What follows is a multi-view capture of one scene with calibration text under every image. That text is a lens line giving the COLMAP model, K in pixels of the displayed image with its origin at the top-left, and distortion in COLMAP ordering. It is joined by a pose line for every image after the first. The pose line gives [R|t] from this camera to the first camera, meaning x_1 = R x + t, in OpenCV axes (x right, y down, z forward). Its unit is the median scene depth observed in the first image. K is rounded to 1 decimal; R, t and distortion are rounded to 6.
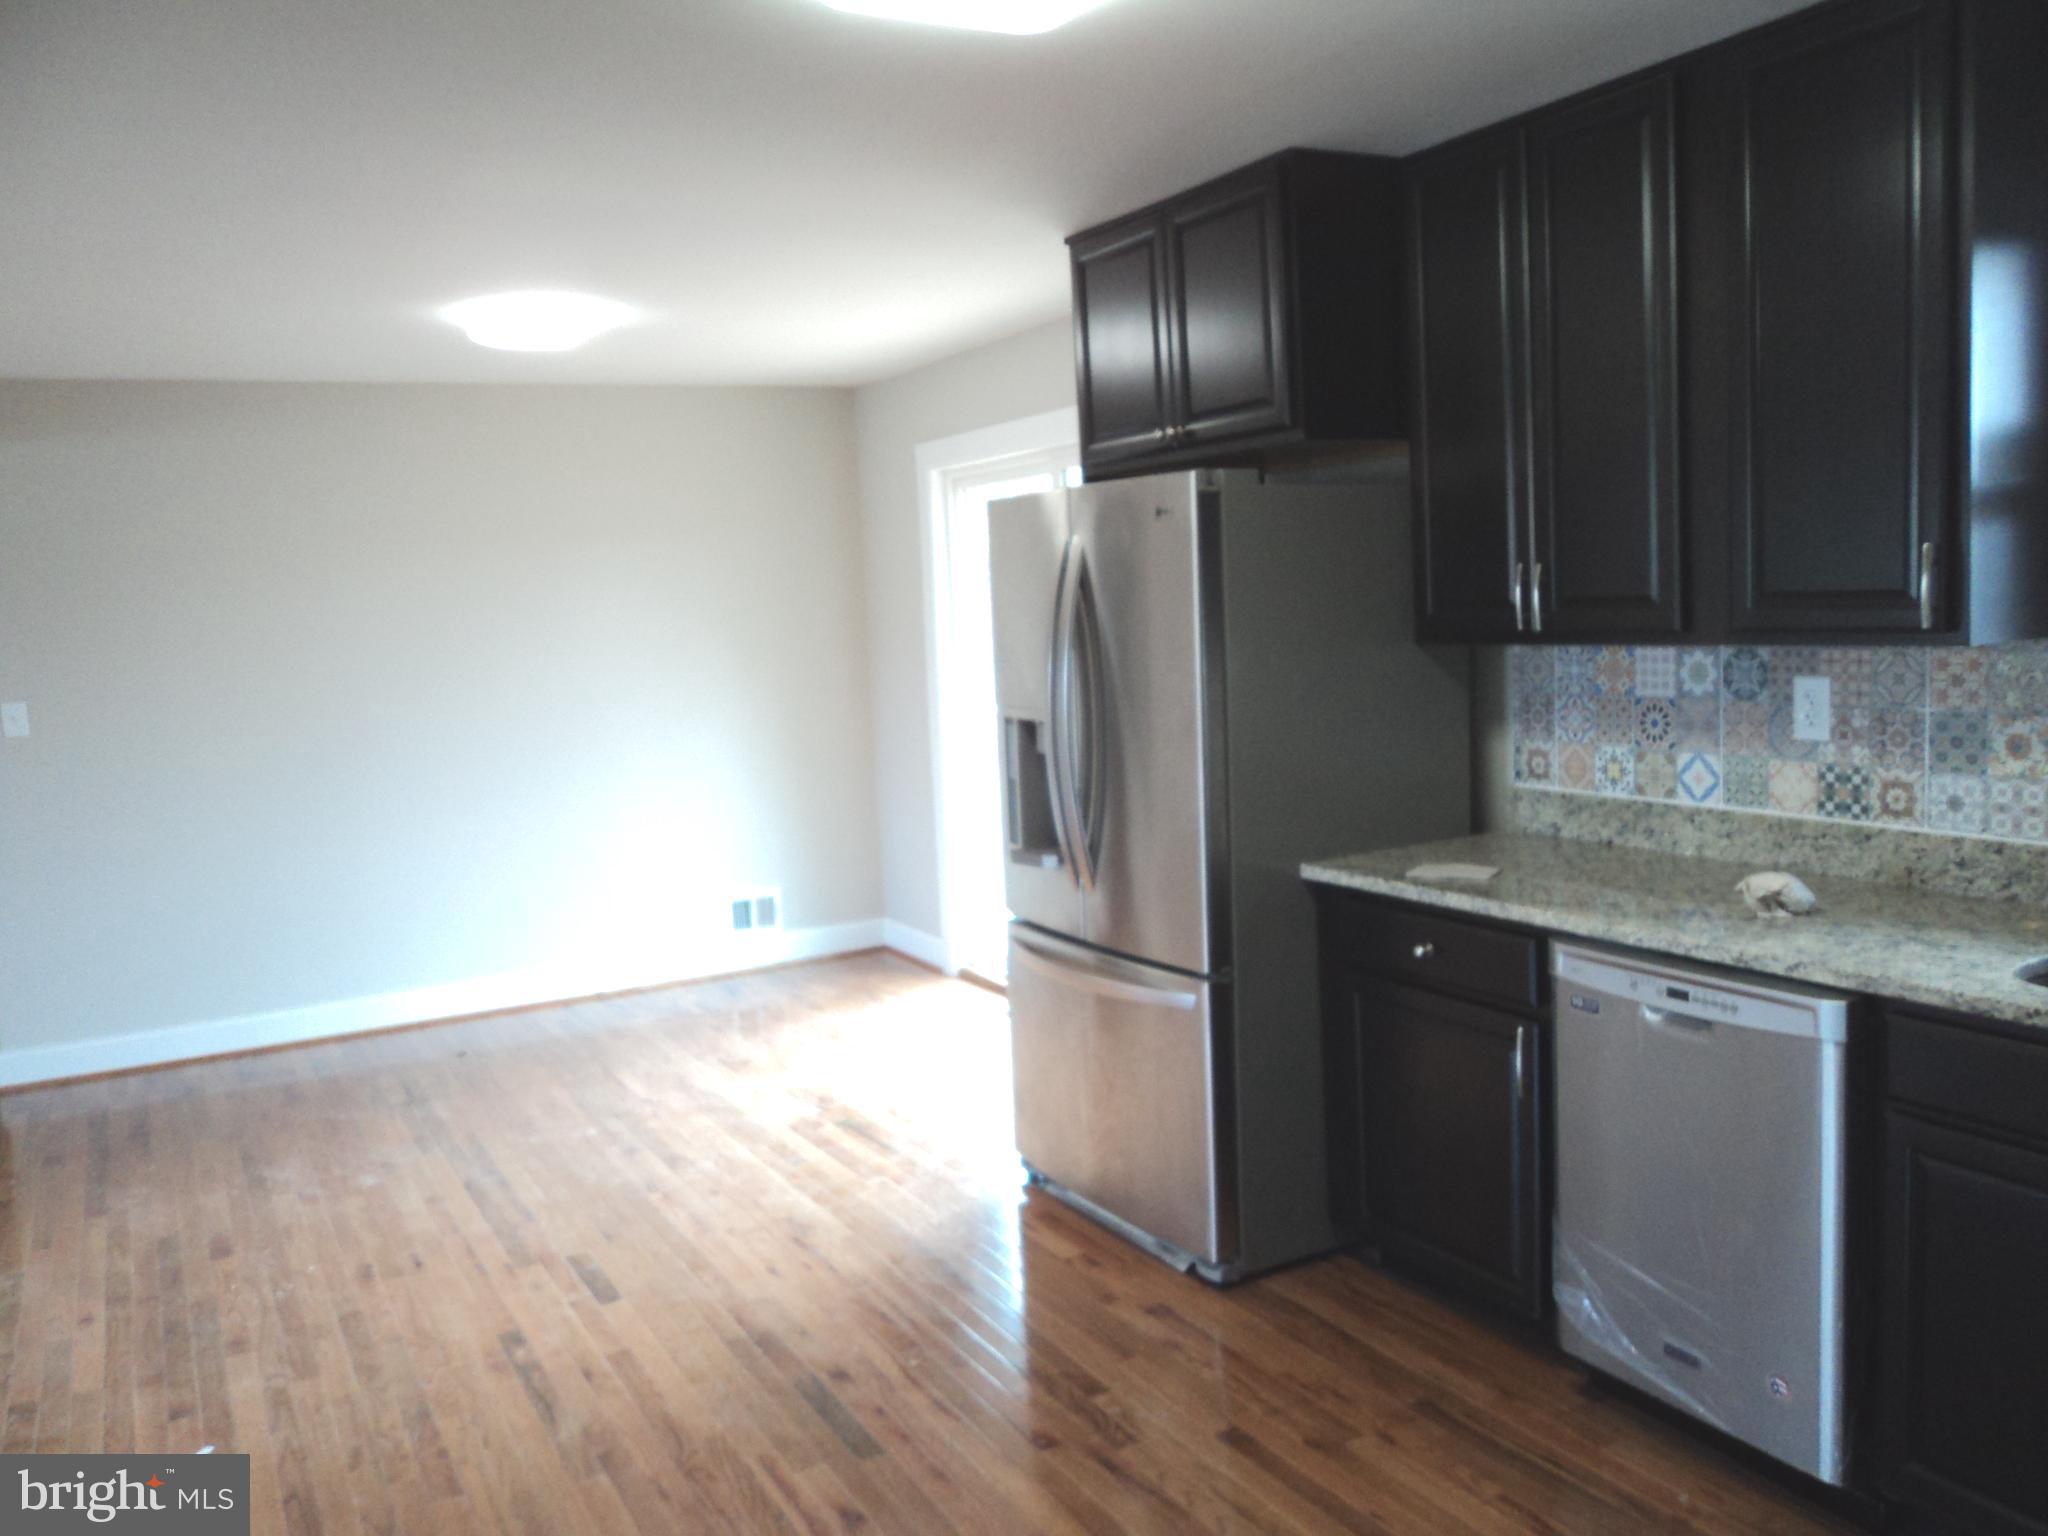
lens RADIAL K [[1609.7, 0, 1029.9], [0, 1609.7, 767.0], [0, 0, 1]] dist [-0.048348, 0.009890]
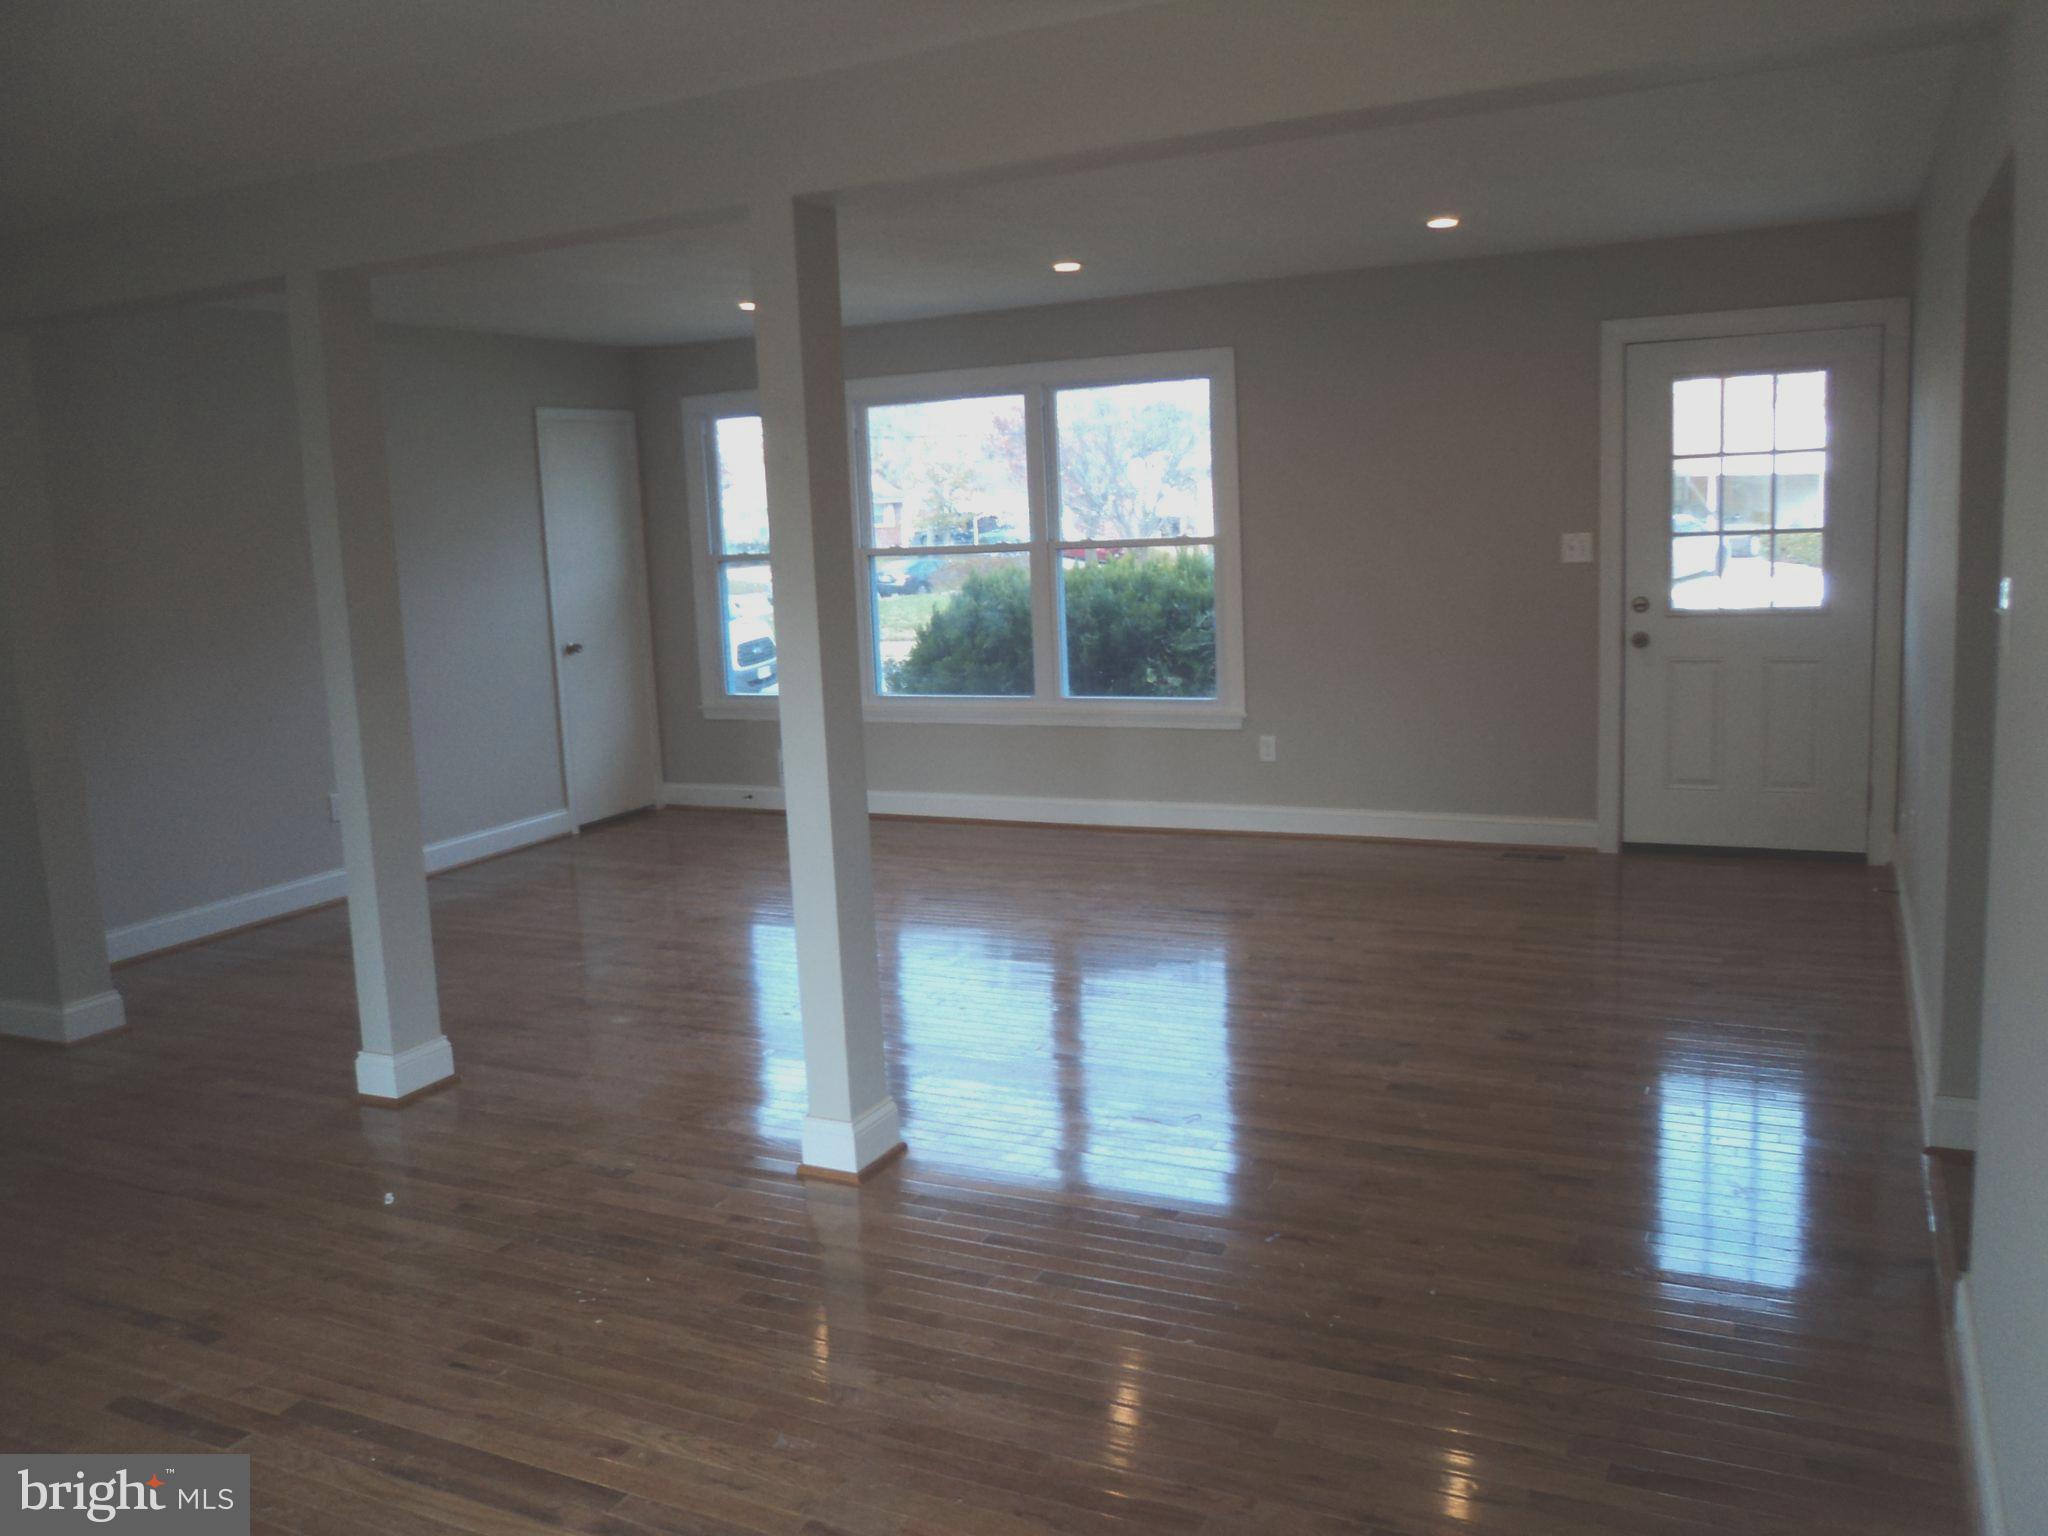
lens RADIAL K [[1609.7, 0, 1029.9], [0, 1609.7, 767.0], [0, 0, 1]] dist [-0.048348, 0.009890]
pose [[-0.814430, 0.176643, -0.552722, -0.305555], [0.023565, 0.961821, 0.272663, -0.208048], [0.579784, 0.209040, -0.787498, 2.177277]]
